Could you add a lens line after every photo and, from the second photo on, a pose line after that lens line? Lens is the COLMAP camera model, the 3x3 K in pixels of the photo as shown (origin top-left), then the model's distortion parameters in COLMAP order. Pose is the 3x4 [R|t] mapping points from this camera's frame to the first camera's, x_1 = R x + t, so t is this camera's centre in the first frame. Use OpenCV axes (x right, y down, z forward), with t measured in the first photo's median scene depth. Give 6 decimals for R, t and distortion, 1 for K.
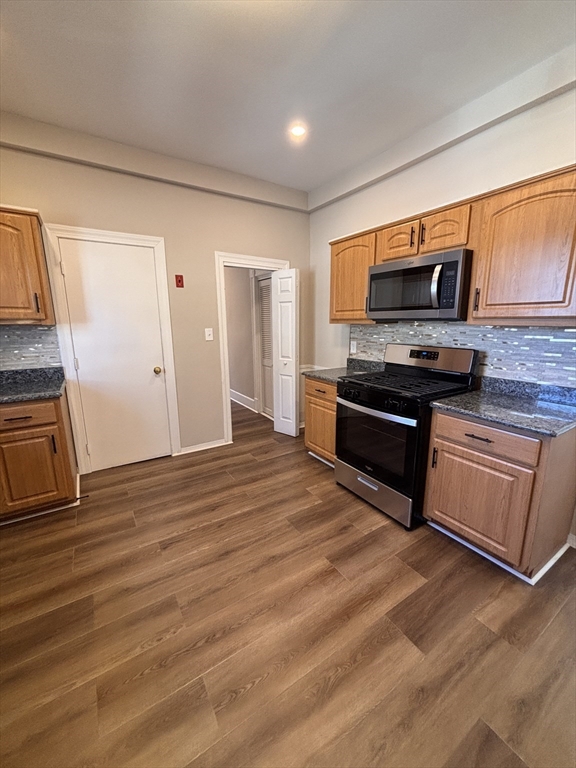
lens RADIAL K [[304.4, 0, 291.1], [0, 304.4, 380.7], [0, 0, 1]] dist [-0.000650, -0.000050]
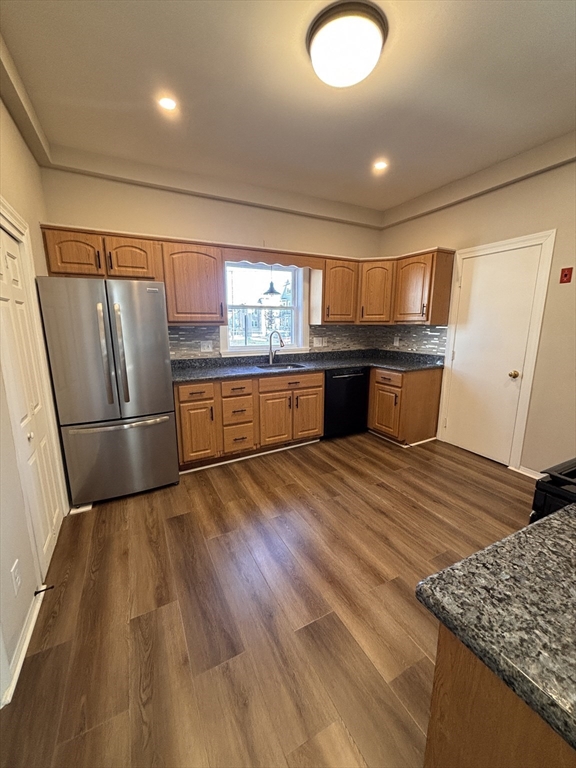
lens RADIAL K [[304.4, 0, 291.1], [0, 304.4, 380.7], [0, 0, 1]] dist [-0.000650, -0.000050]
pose [[-0.074492, 0.192455, -0.978474, 0.821571], [-0.195592, 0.959322, 0.203579, -0.107238], [0.977852, 0.206547, -0.033819, 0.516142]]
